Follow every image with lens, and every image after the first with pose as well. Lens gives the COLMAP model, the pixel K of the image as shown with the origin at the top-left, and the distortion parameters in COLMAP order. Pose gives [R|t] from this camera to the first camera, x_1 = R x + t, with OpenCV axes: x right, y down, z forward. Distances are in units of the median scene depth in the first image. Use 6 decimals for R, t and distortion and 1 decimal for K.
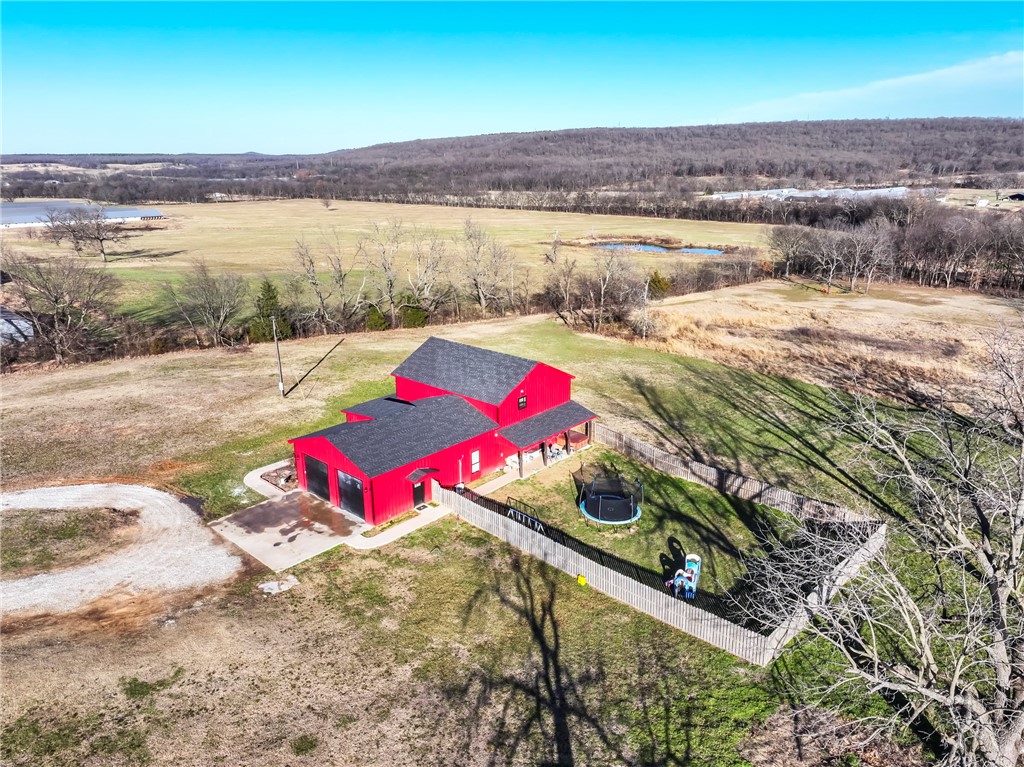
lens RADIAL K [[738.7, 0, 510.8], [0, 738.7, 386.0], [0, 0, 1]] dist [0.005234, 0.009153]
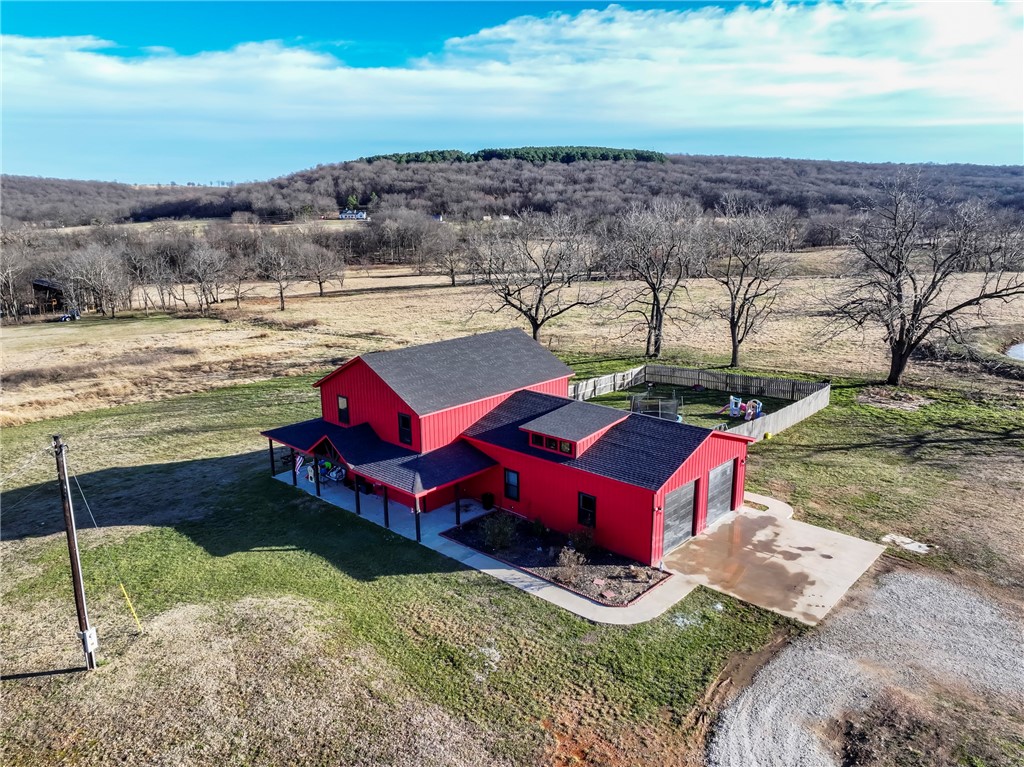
lens RADIAL K [[738.7, 0, 509.9], [0, 738.7, 382.5], [0, 0, 1]] dist [0.005234, 0.009153]
pose [[-0.022430, -0.253850, 0.966984, -0.821509], [0.301510, 0.920474, 0.248634, -0.186287], [-0.953199, 0.297132, 0.055892, 1.019971]]
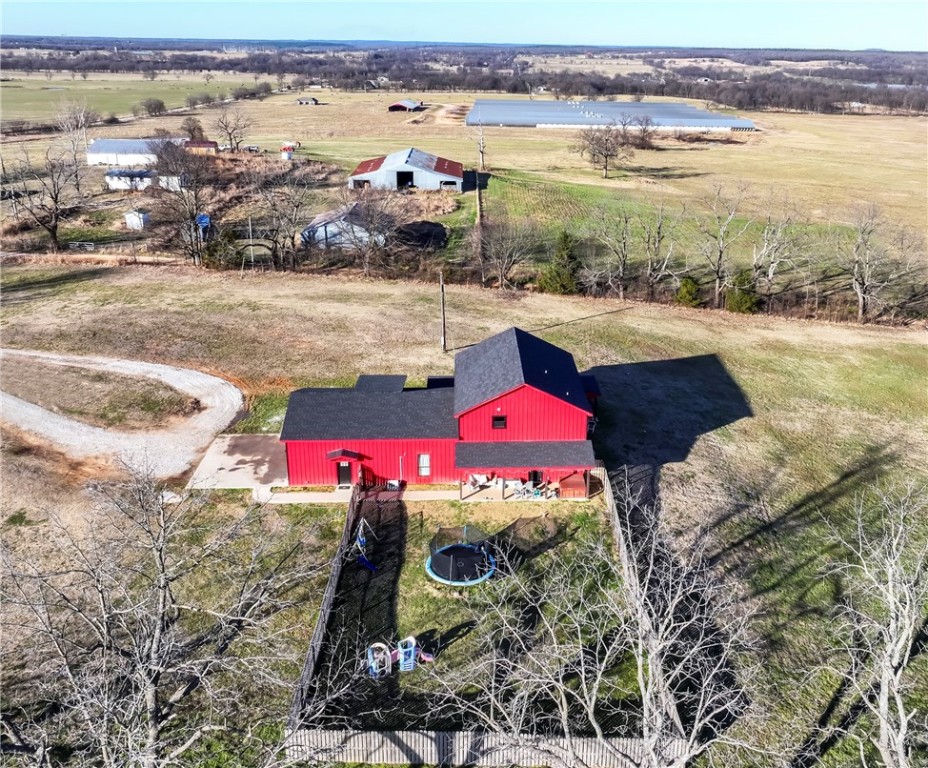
lens RADIAL K [[867.0, 0, 467.0], [0, 867.0, 383.1], [0, 0, 1]] dist [0.003757, 0.000000]
pose [[0.695940, 0.273332, -0.664047, 0.685145], [-0.231112, 0.960780, 0.153260, -0.177150], [0.679894, 0.046809, 0.731815, 0.225362]]
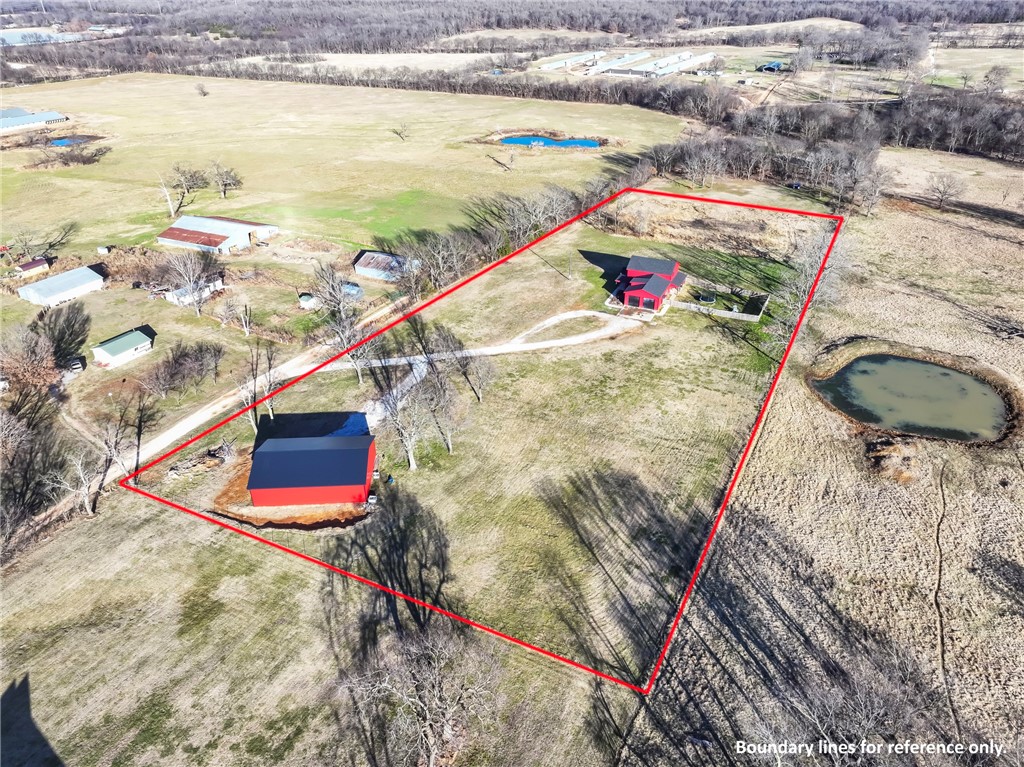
lens RADIAL K [[738.7, 0, 512.0], [0, 738.7, 384.1], [0, 0, 1]] dist [0.005234, 0.009153]
pose [[0.956112, -0.153958, 0.249293, -1.758517], [0.098975, 0.970517, 0.219773, -0.333851], [-0.275779, -0.185454, 0.943161, -2.313961]]
